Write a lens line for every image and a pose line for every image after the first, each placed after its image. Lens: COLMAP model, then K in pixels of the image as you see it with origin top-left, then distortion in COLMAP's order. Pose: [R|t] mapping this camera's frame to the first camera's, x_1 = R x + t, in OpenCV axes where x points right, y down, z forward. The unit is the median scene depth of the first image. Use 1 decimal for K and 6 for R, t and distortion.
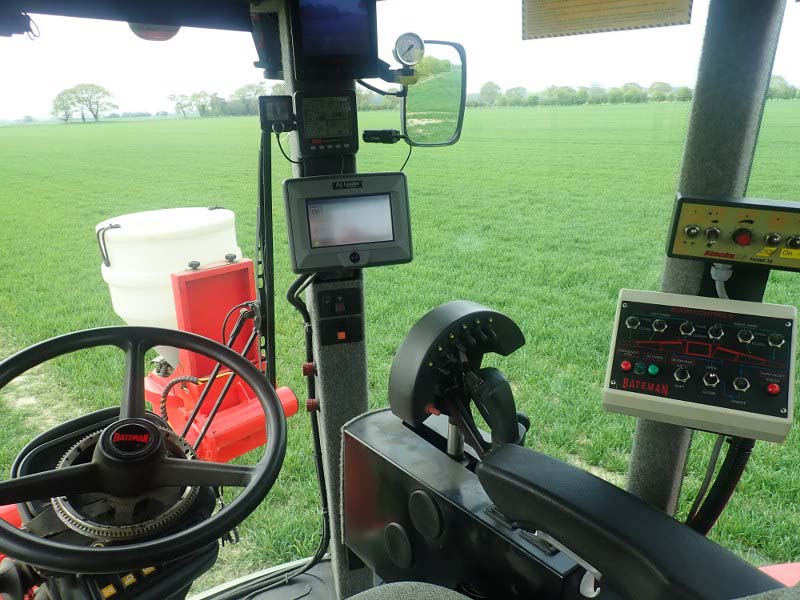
lens RADIAL K [[589.6, 0, 401.4], [0, 589.6, 302.2], [0, 0, 1]] dist [0.001193, -0.002387]
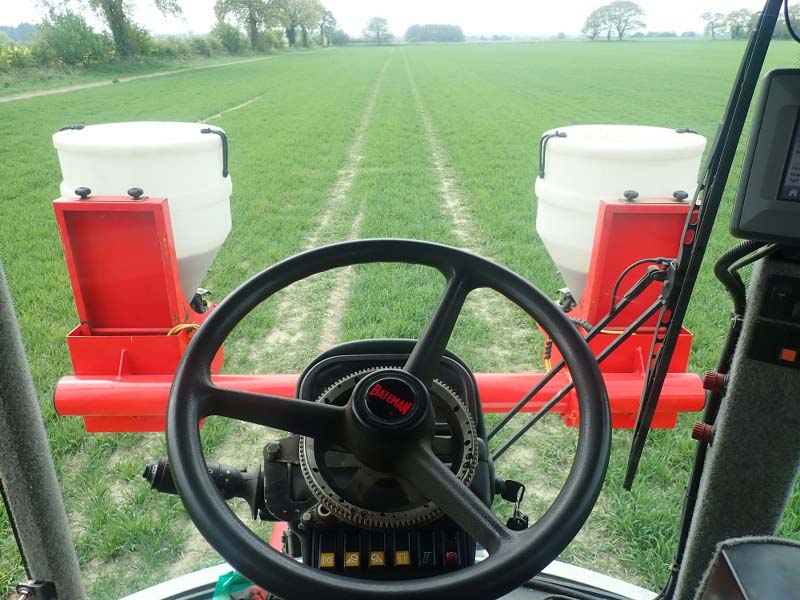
lens RADIAL K [[589.6, 0, 398.7], [0, 589.6, 303.3], [0, 0, 1]] dist [0.001193, -0.002387]
pose [[0.702758, 0.319255, -0.635773, -0.014641], [-0.241773, 0.947642, 0.208615, -0.021679], [0.669087, 0.007107, 0.743150, 0.273535]]
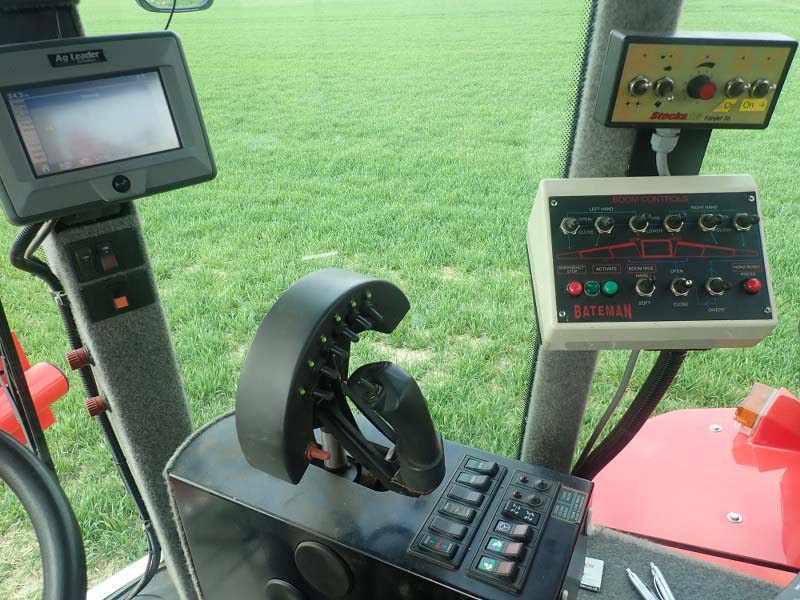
lens RADIAL K [[589.6, 0, 399.0], [0, 589.6, 302.0], [0, 0, 1]] dist [0.001193, -0.002387]
pose [[0.915327, -0.206602, 0.345676, -0.042478], [0.142274, 0.968920, 0.202368, -0.032429], [-0.376742, -0.136052, 0.916272, 0.259758]]
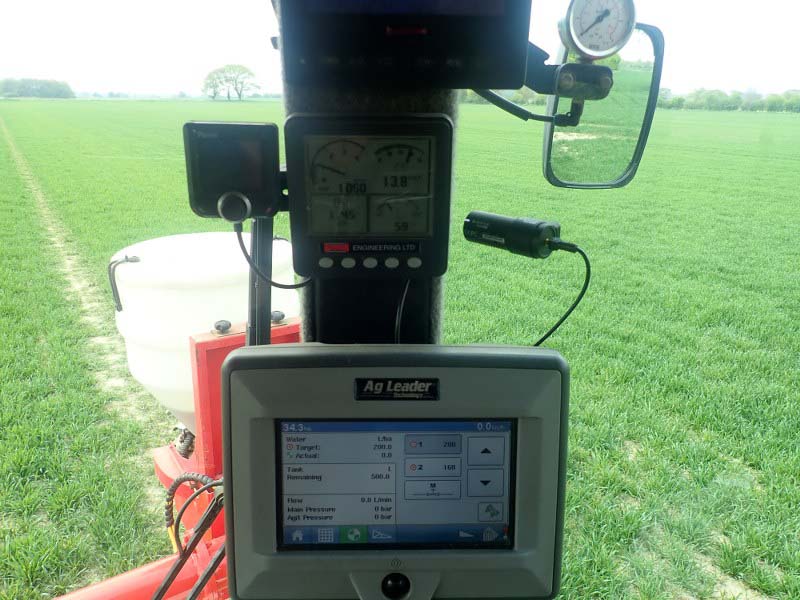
lens RADIAL K [[589.6, 0, 398.2], [0, 589.6, 300.9], [0, 0, 1]] dist [0.001193, -0.002387]
pose [[0.975860, 0.117554, -0.184062, -0.026080], [-0.115559, 0.993067, 0.021565, -0.207255], [0.185321, 0.000226, 0.982678, 0.524745]]
